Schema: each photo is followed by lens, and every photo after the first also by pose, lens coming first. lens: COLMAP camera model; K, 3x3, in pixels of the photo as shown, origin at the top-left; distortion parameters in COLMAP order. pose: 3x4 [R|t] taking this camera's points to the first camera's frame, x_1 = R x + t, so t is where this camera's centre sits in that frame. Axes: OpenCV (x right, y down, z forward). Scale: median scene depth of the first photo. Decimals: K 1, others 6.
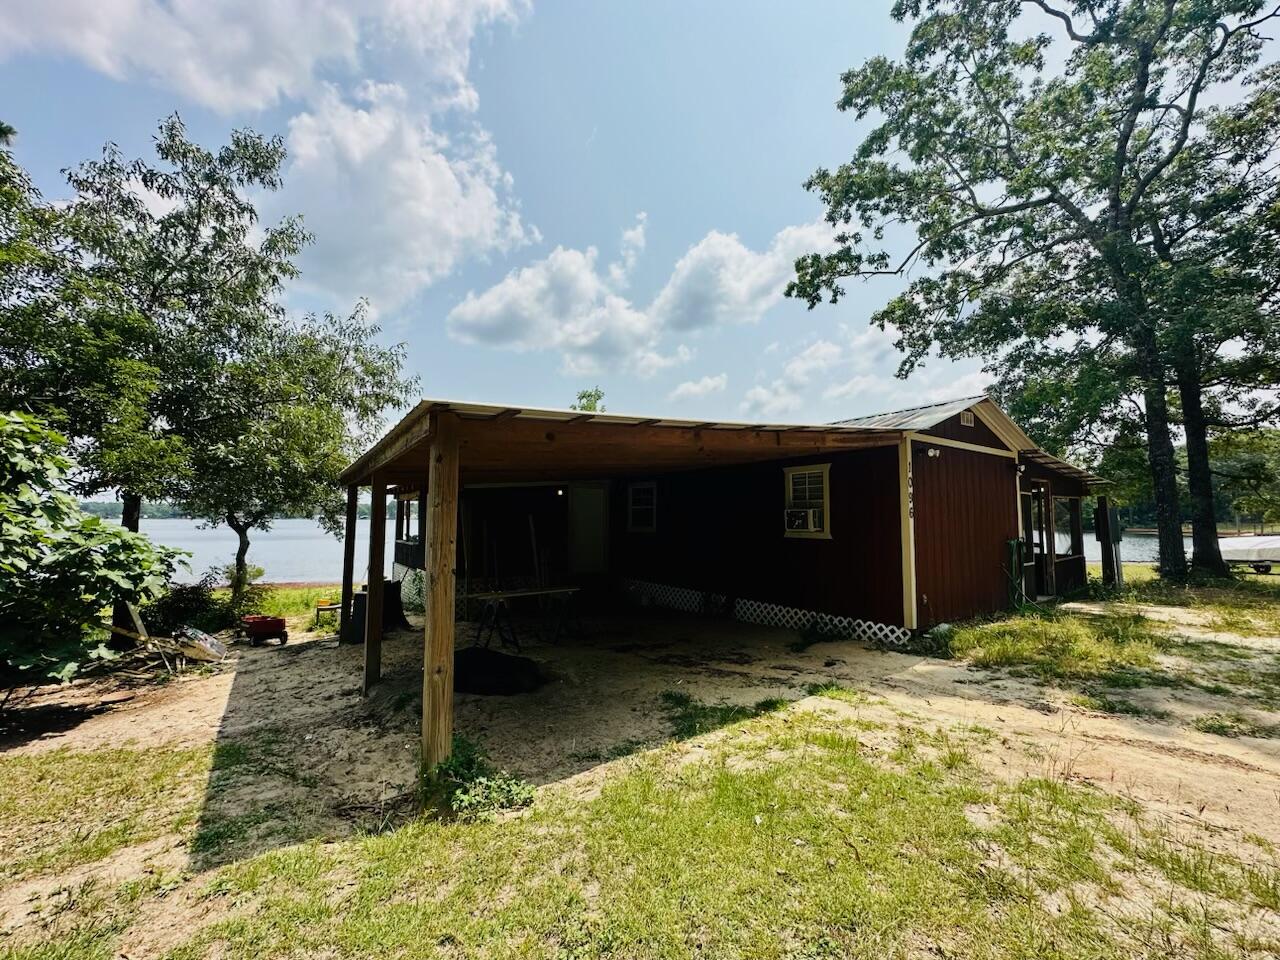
lens RADIAL K [[507.8, 0, 638.9], [0, 507.8, 477.0], [0, 0, 1]] dist [-0.000407, 0.000276]
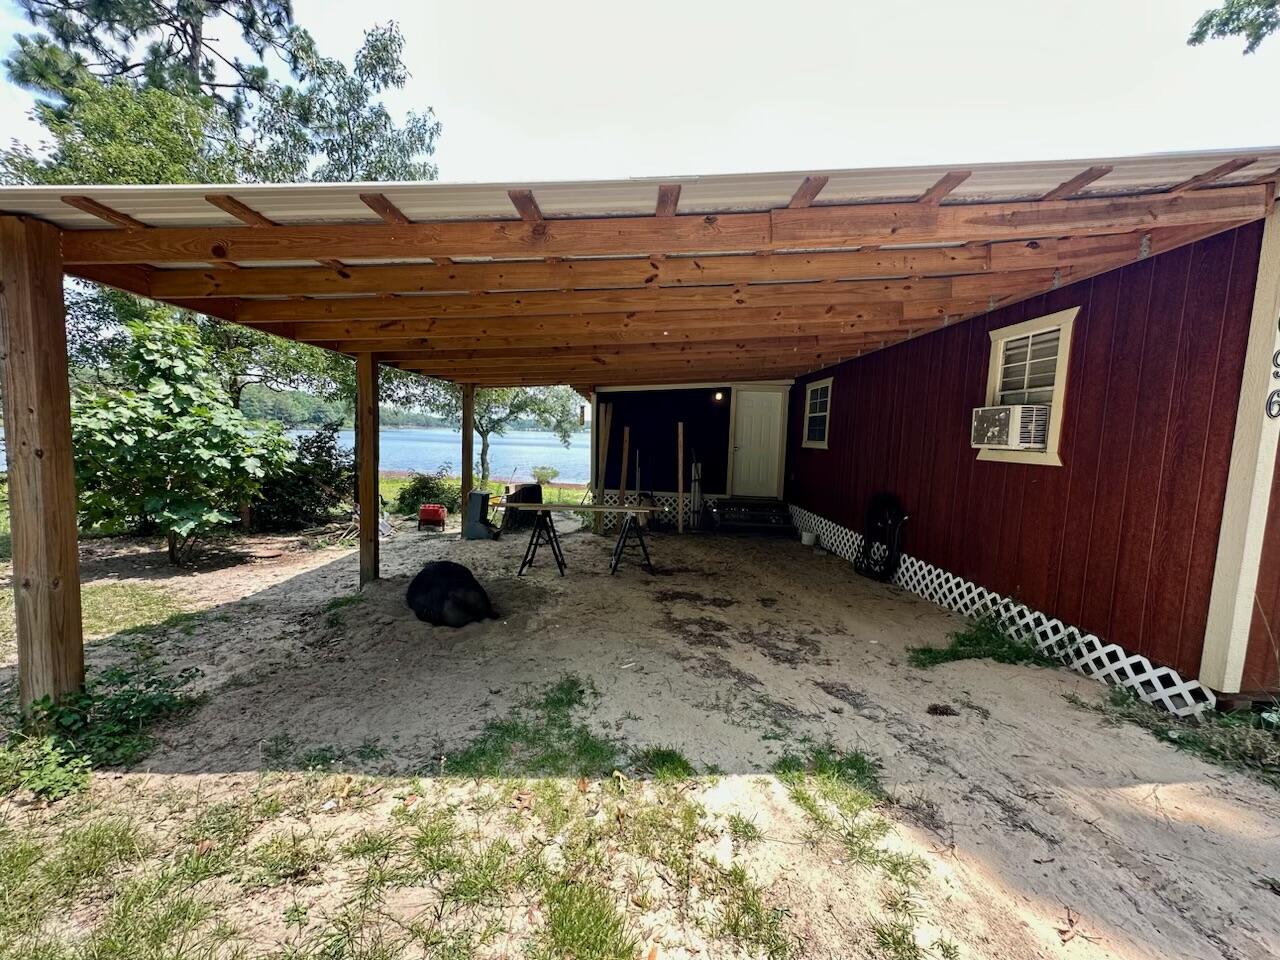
lens RADIAL K [[507.8, 0, 638.9], [0, 507.8, 477.0], [0, 0, 1]] dist [-0.000407, 0.000276]
pose [[0.837563, 0.071171, -0.541686, 0.343313], [0.013784, 0.988410, 0.151179, 0.059347], [0.546167, -0.134089, 0.826875, 0.416156]]
